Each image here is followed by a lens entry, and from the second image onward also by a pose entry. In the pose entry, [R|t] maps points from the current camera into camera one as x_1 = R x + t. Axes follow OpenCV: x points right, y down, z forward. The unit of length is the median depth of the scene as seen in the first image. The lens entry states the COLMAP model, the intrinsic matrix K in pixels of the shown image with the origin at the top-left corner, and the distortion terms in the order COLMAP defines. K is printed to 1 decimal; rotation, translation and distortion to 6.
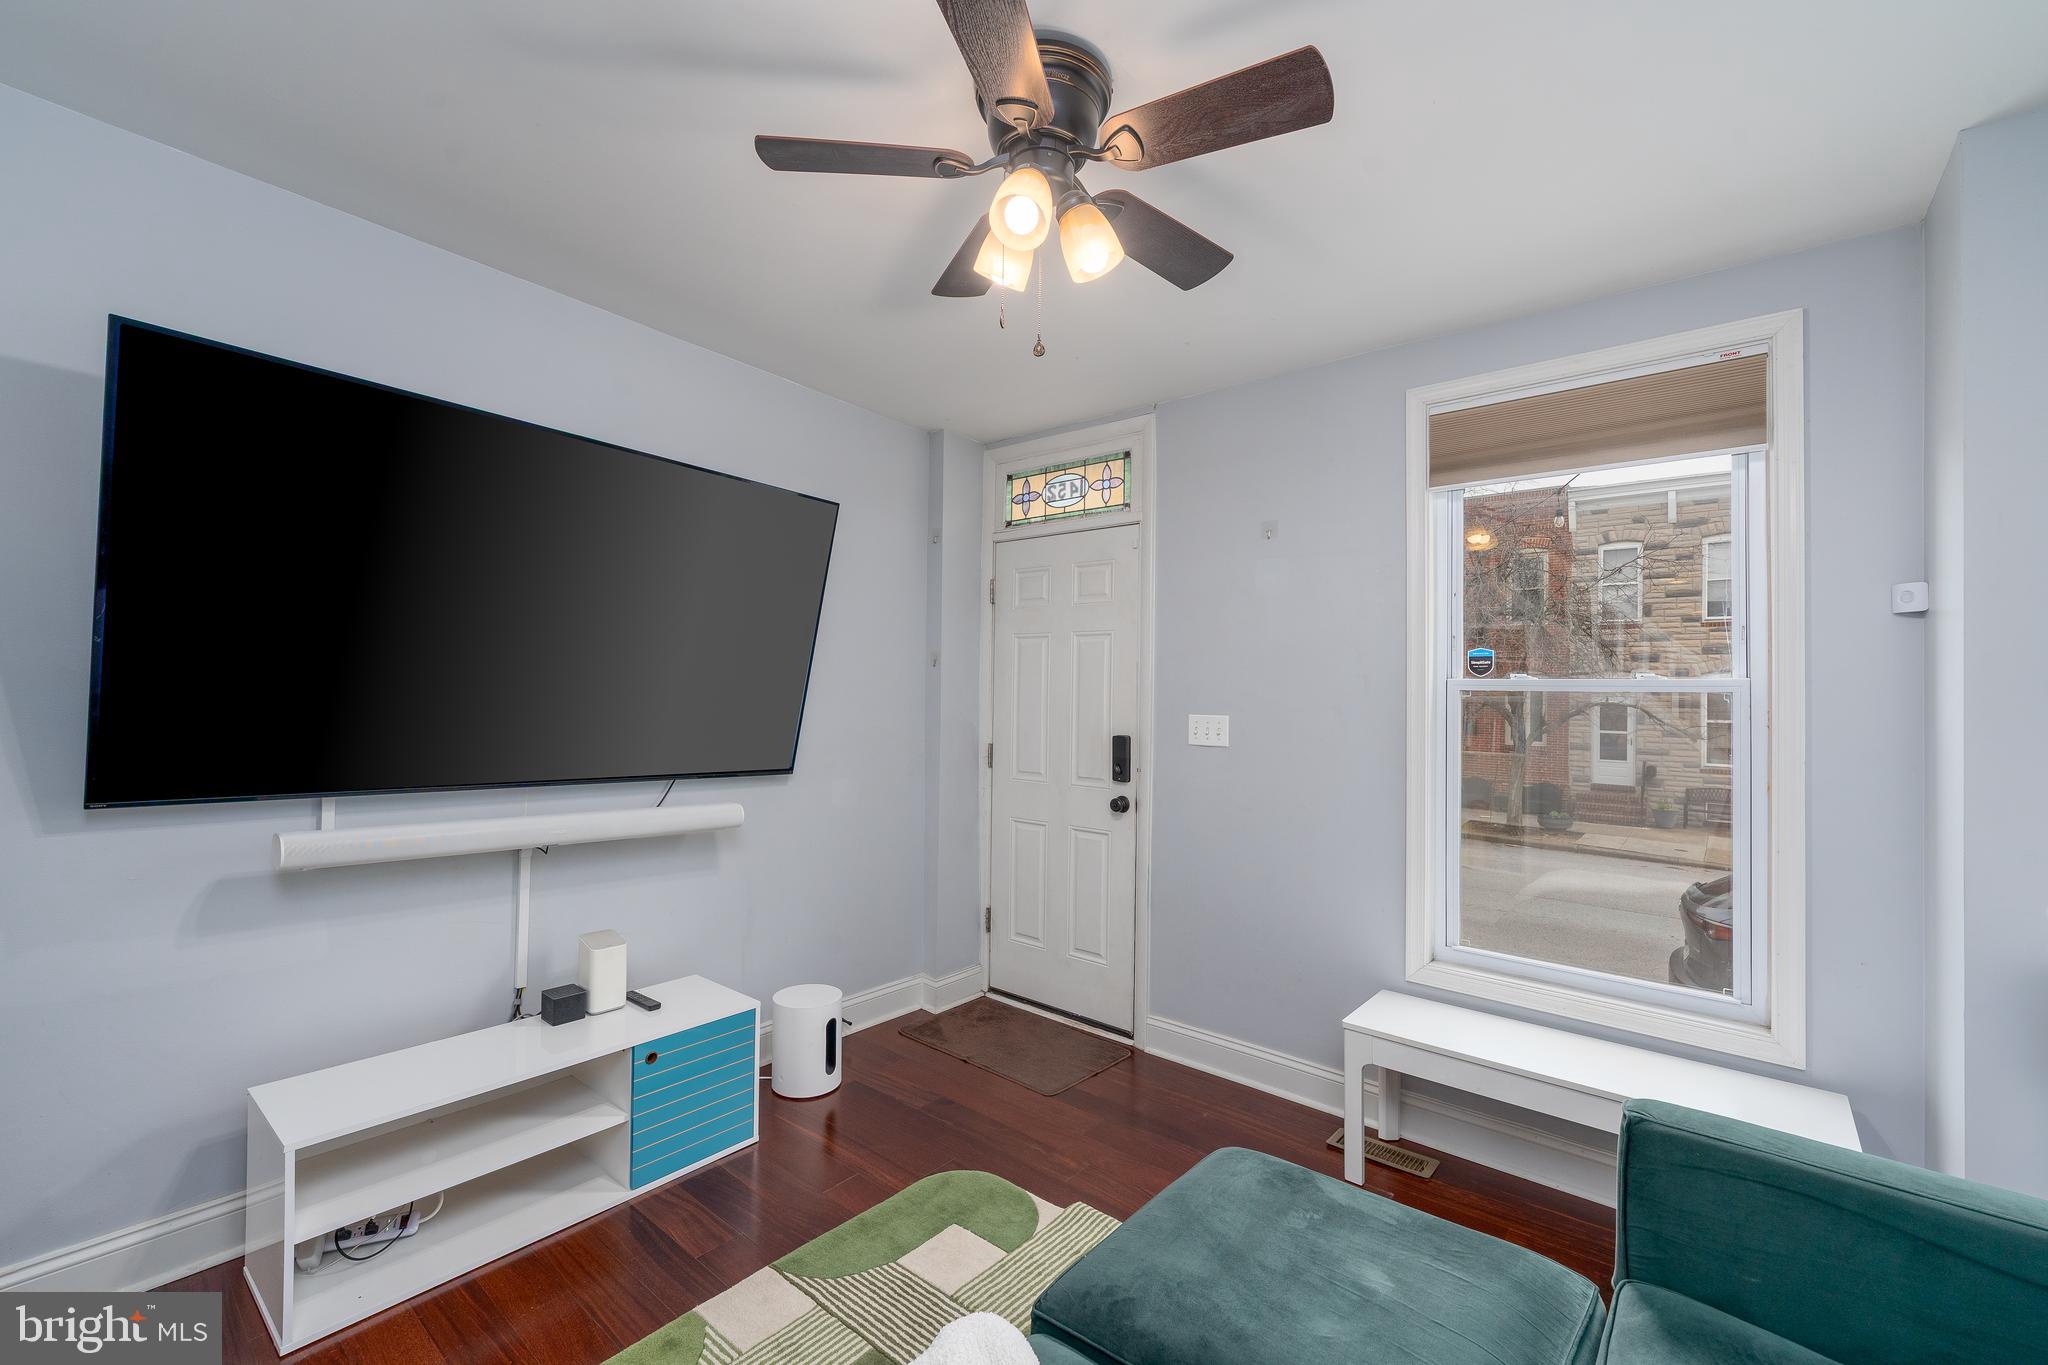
lens RADIAL K [[836.6, 0, 1022.0], [0, 836.6, 668.8], [0, 0, 1]] dist [0.000827, -0.000828]
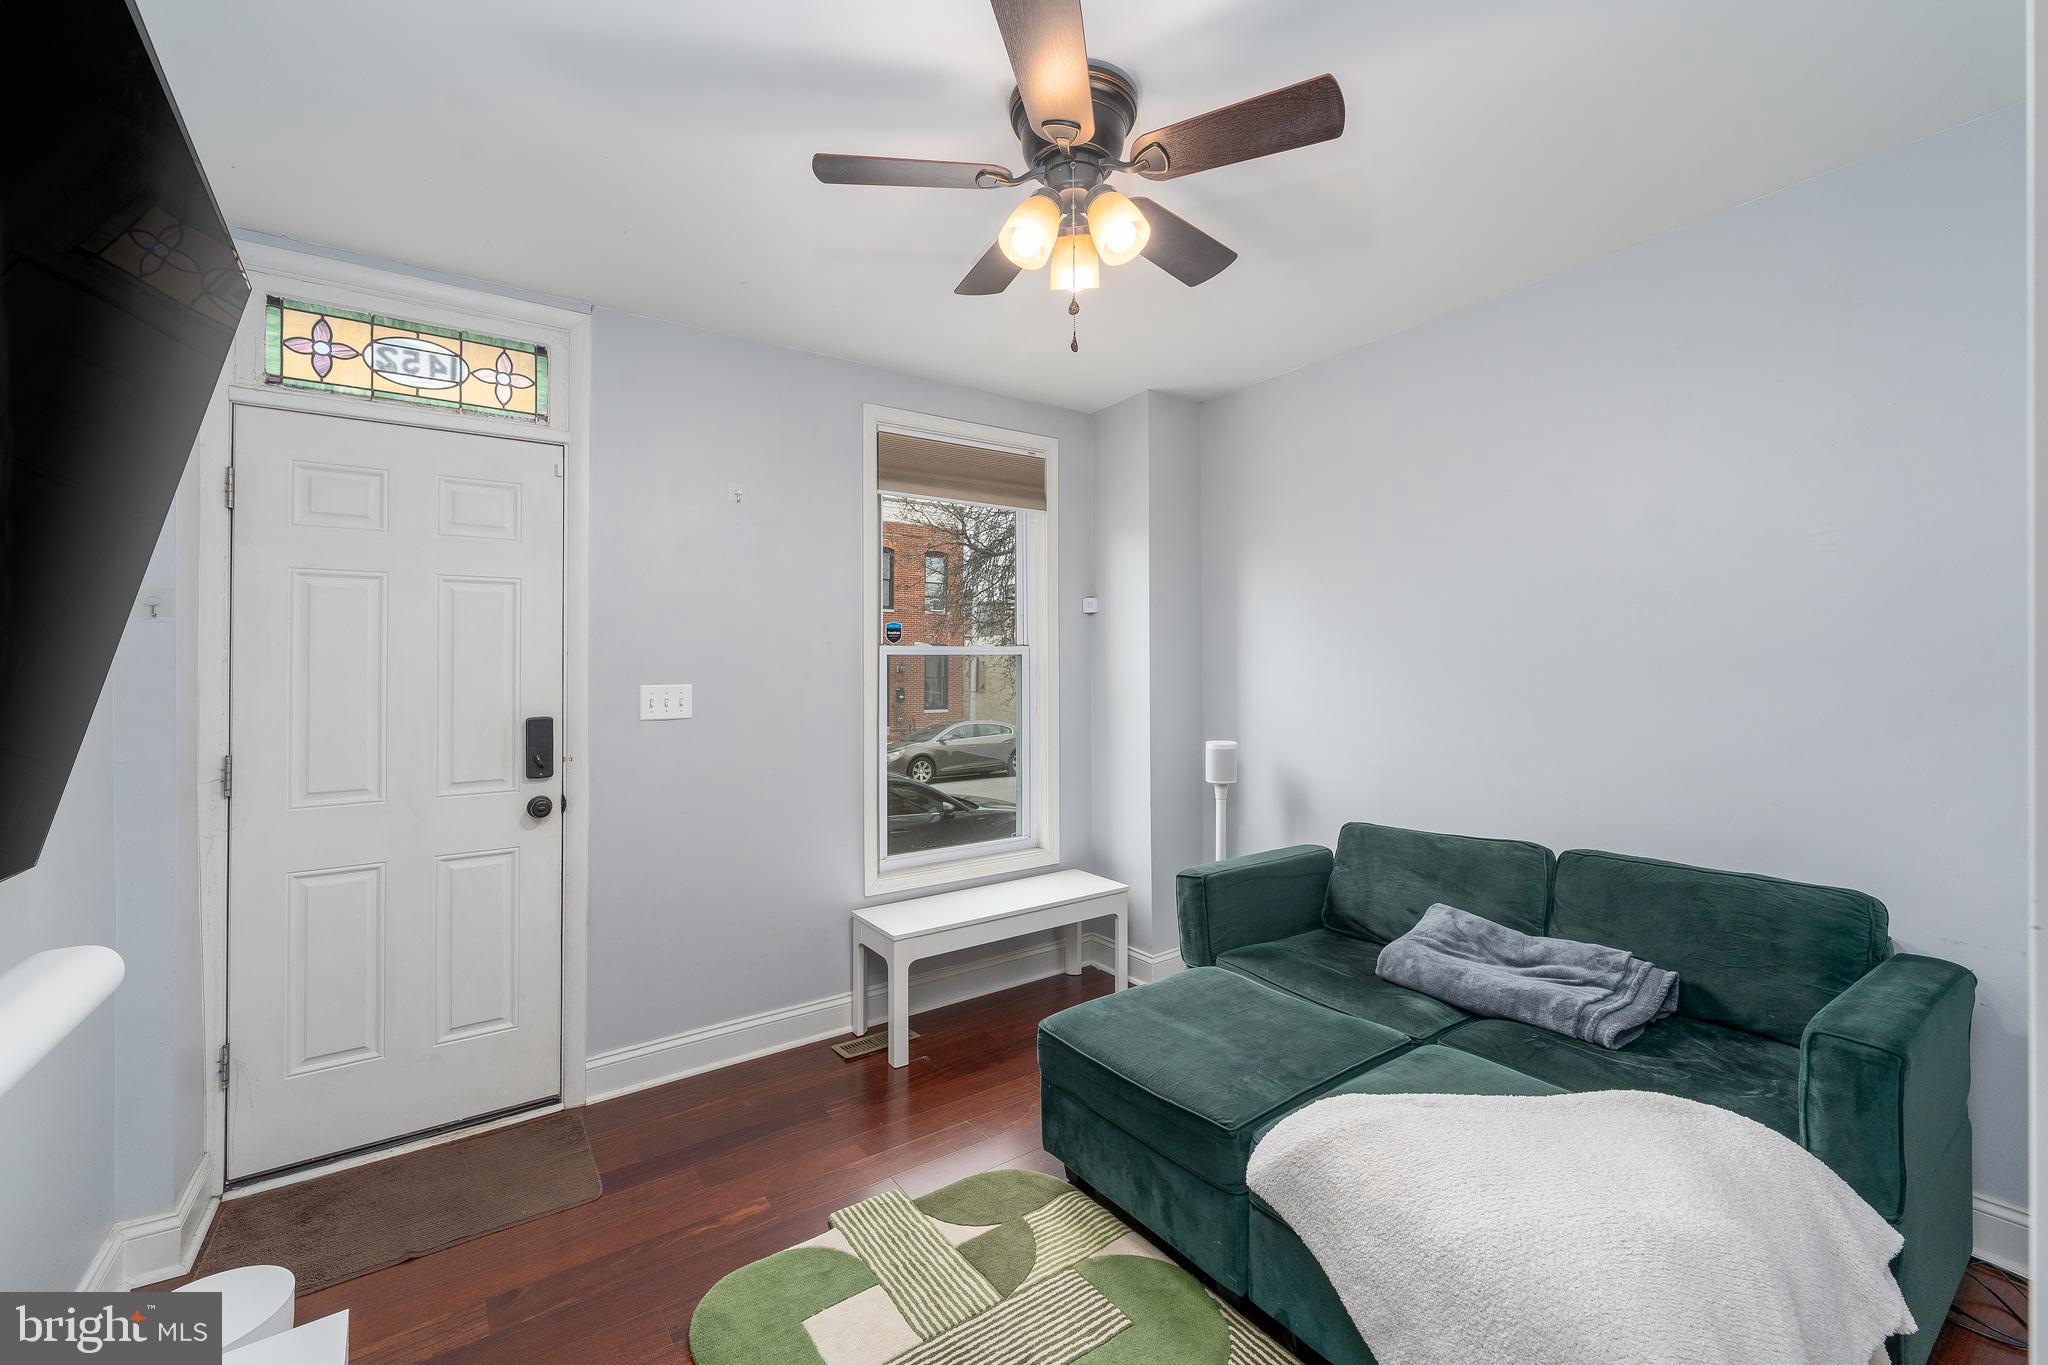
lens RADIAL K [[836.6, 0, 1013.1], [0, 836.6, 648.6], [0, 0, 1]] dist [0.000827, -0.000828]
pose [[0.260474, 0.001705, 0.965479, -0.507021], [-0.014801, 0.999888, 0.002227, 0.008389], [-0.965367, -0.014870, 0.260470, 0.383291]]
